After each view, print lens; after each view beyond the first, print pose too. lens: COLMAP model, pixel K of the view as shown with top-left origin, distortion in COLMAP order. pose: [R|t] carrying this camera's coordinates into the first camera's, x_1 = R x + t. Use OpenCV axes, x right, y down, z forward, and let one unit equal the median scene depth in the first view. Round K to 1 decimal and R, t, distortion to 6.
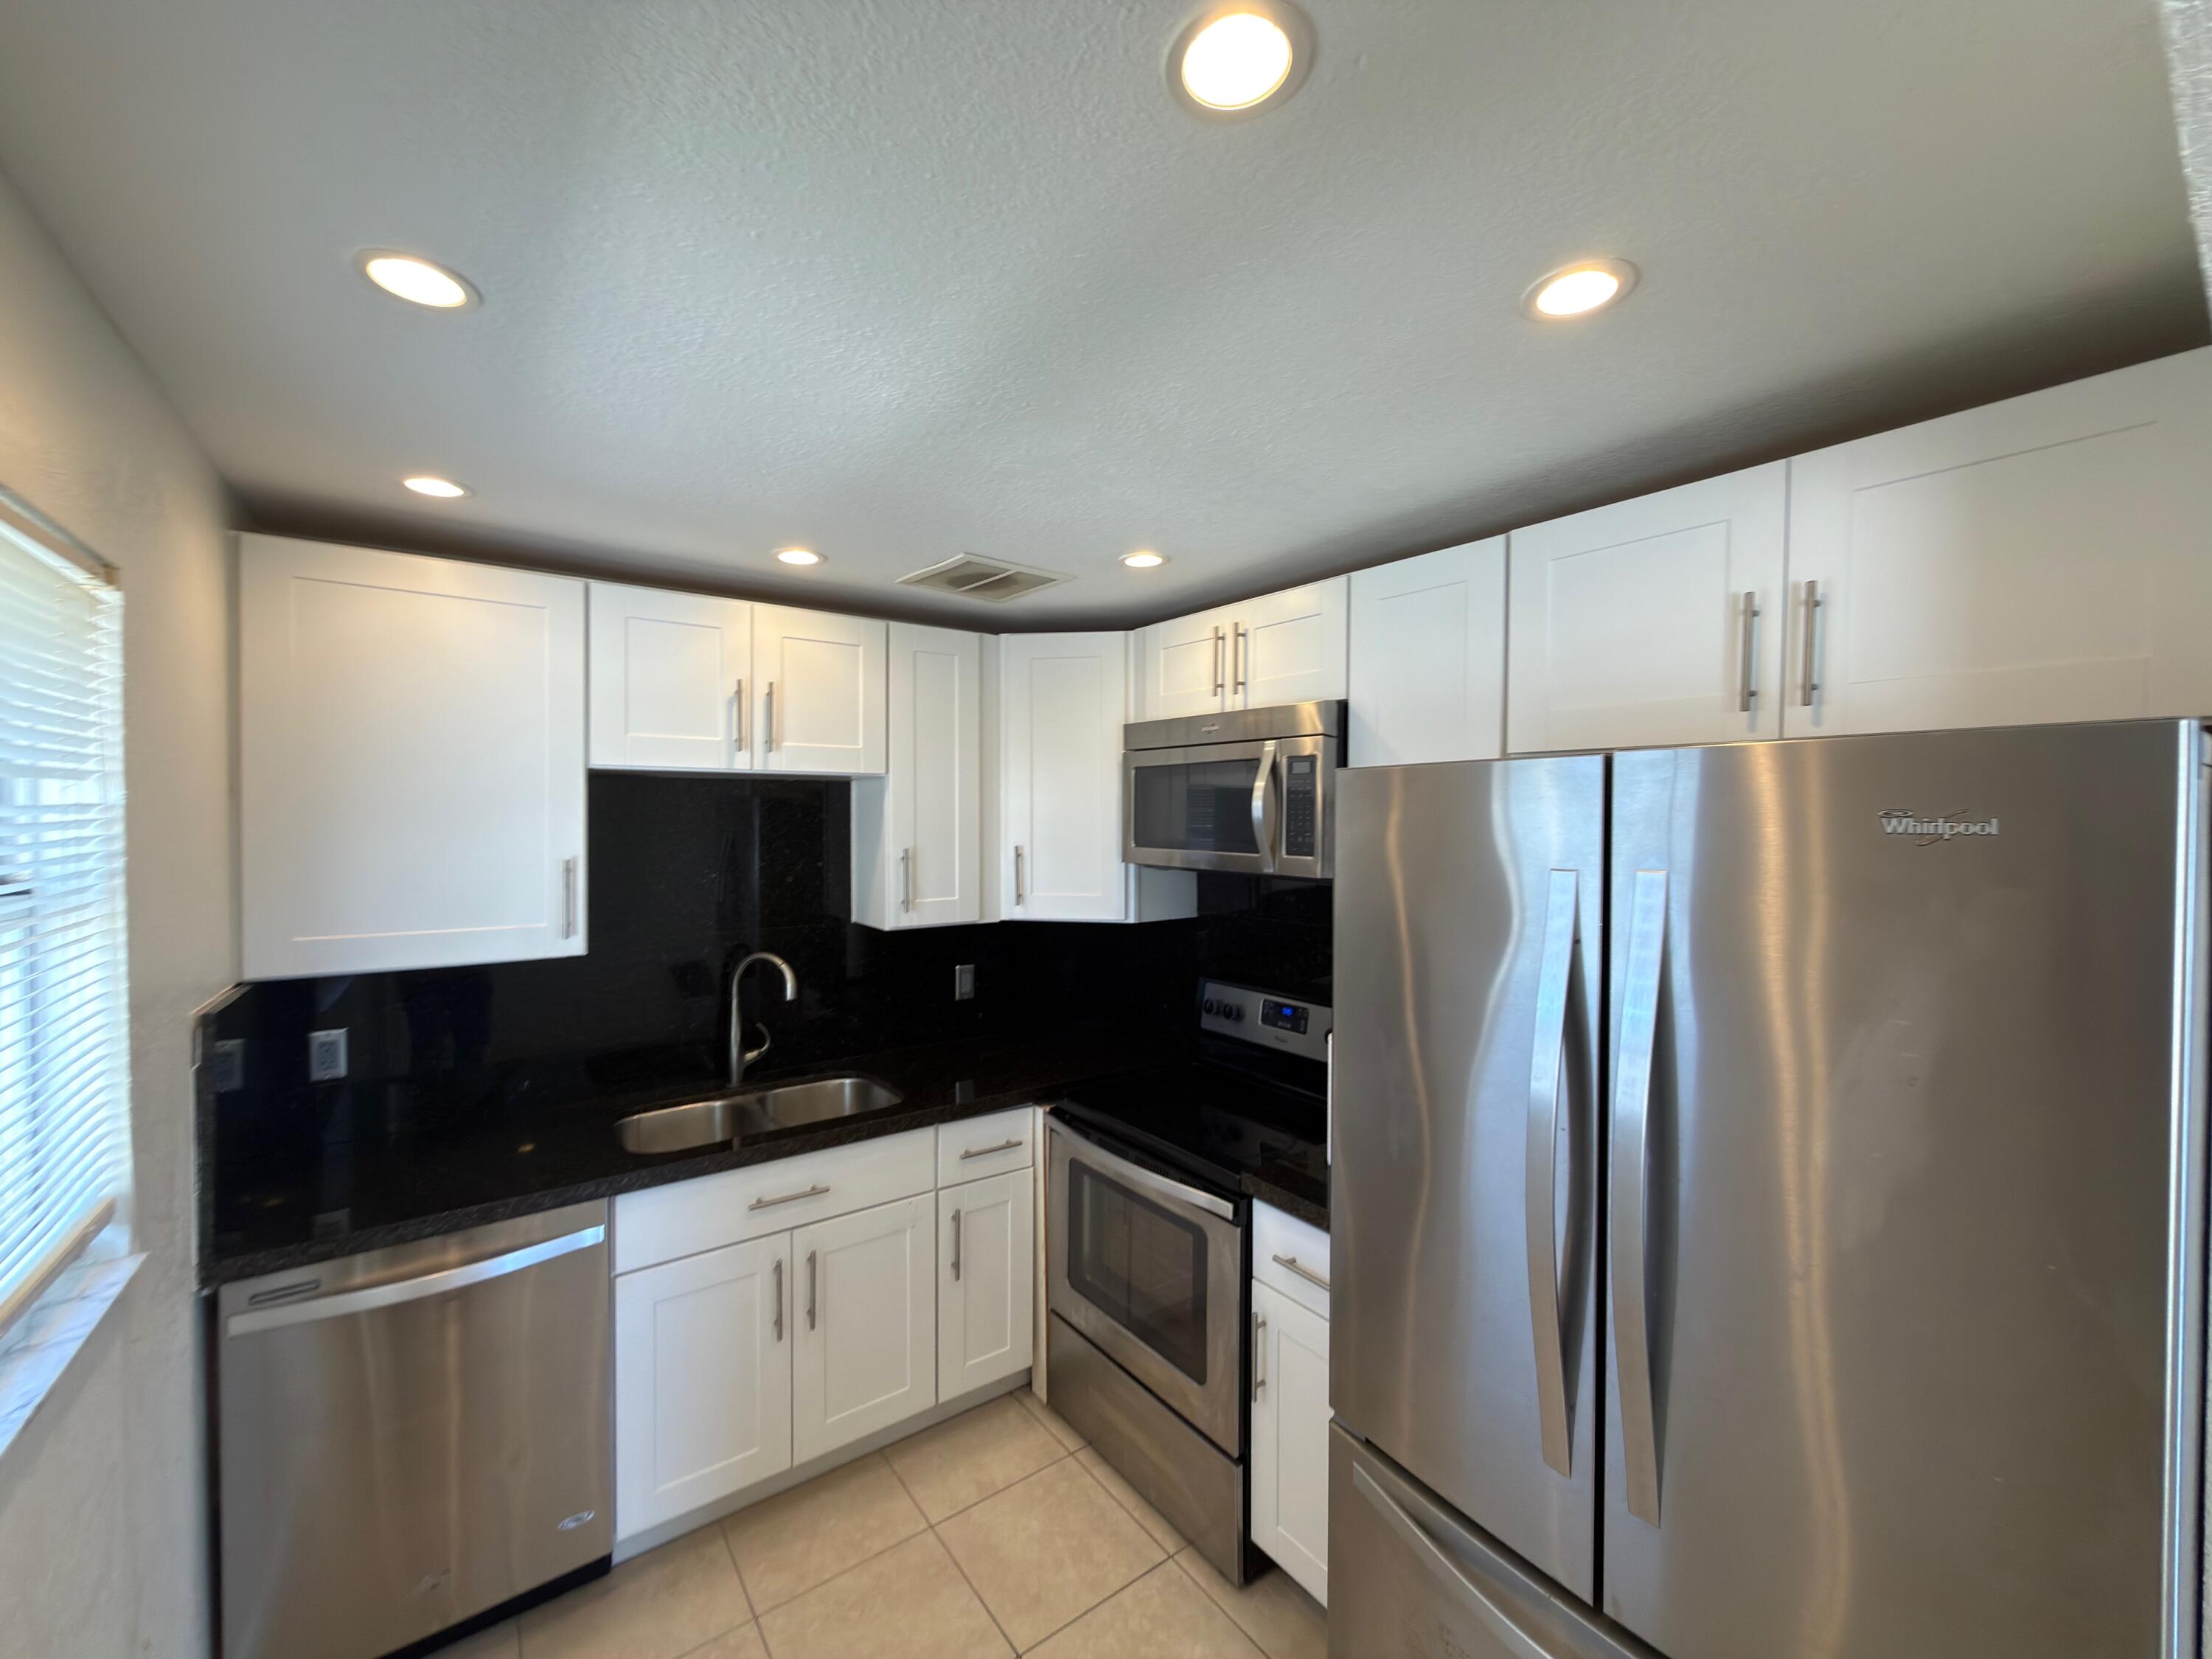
lens RADIAL K [[888.7, 0, 1103.9], [0, 888.7, 834.2], [0, 0, 1]] dist [0.012591, -0.001221]
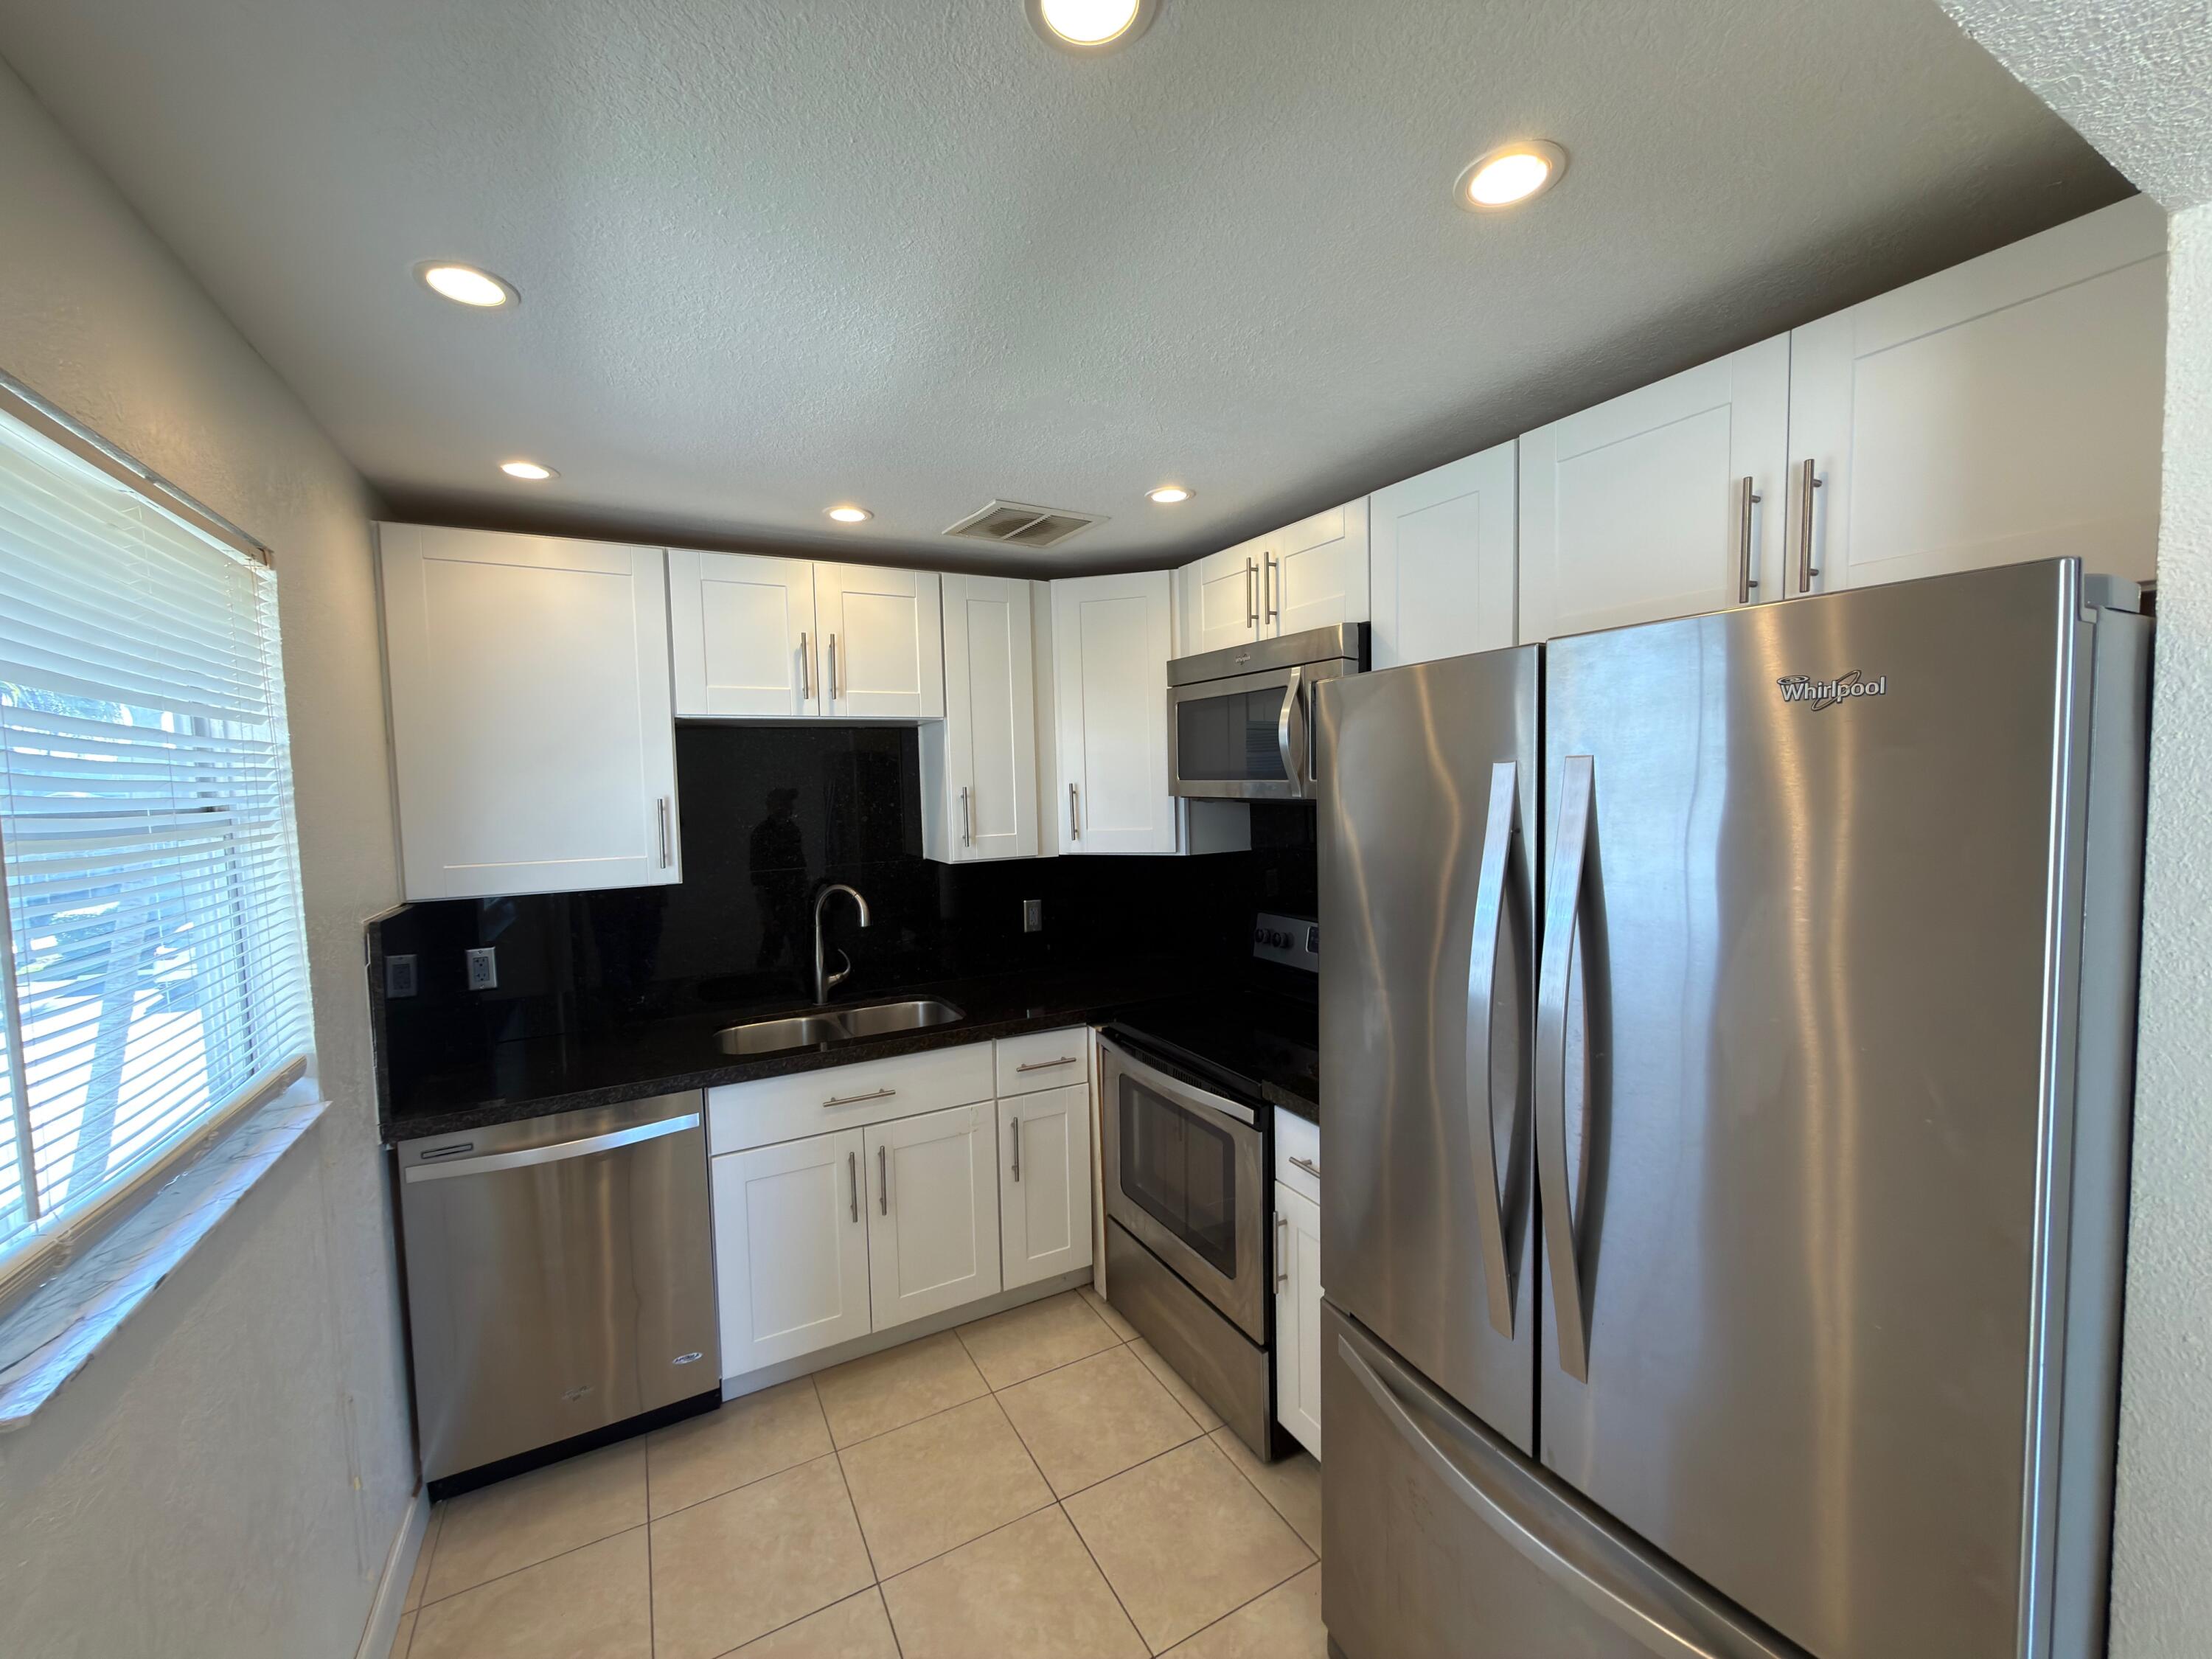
lens RADIAL K [[888.7, 0, 1106.2], [0, 888.7, 835.1], [0, 0, 1]] dist [0.012591, -0.001221]
pose [[0.990299, -0.017379, -0.137863, 0.116877], [0.023711, 0.998731, 0.044421, 0.038450], [0.136916, -0.047259, 0.989455, -0.045512]]
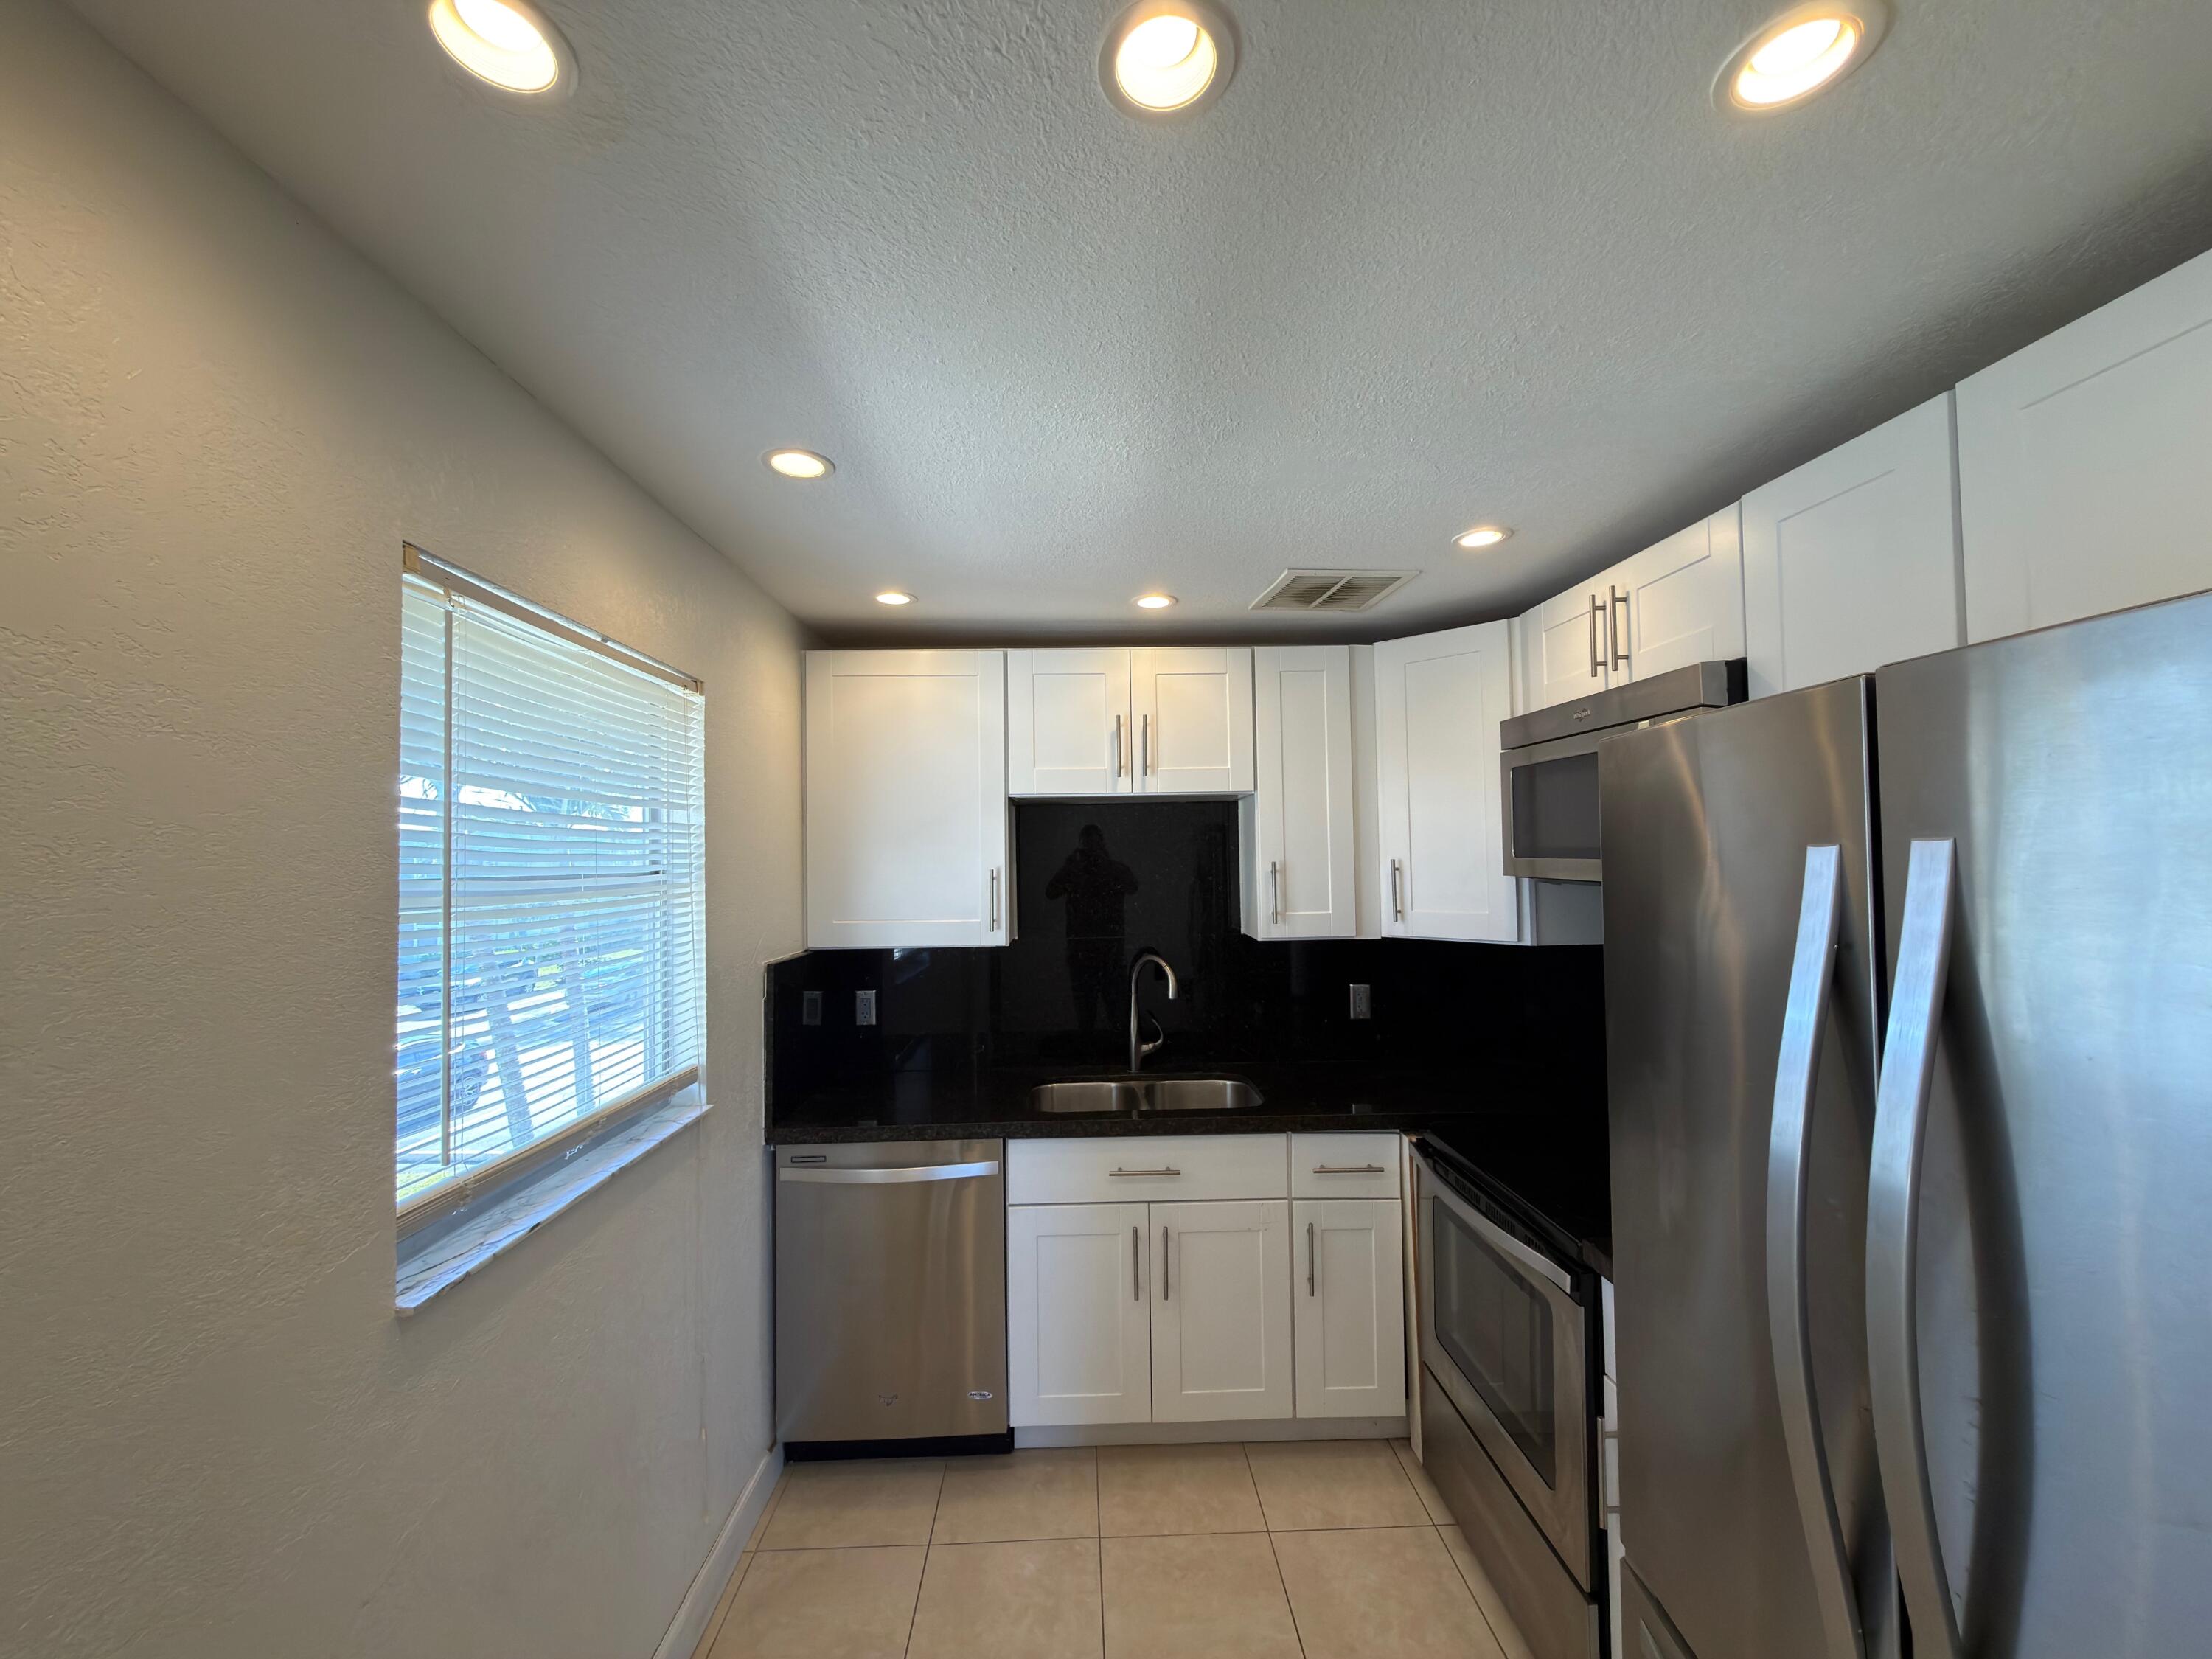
lens RADIAL K [[888.7, 0, 1108.5], [0, 888.7, 836.3], [0, 0, 1]] dist [0.012591, -0.001221]
pose [[0.824372, -0.026015, -0.565450, 0.259413], [0.004703, 0.999224, -0.039115, 0.032771], [0.566028, 0.029586, 0.823855, 0.048844]]
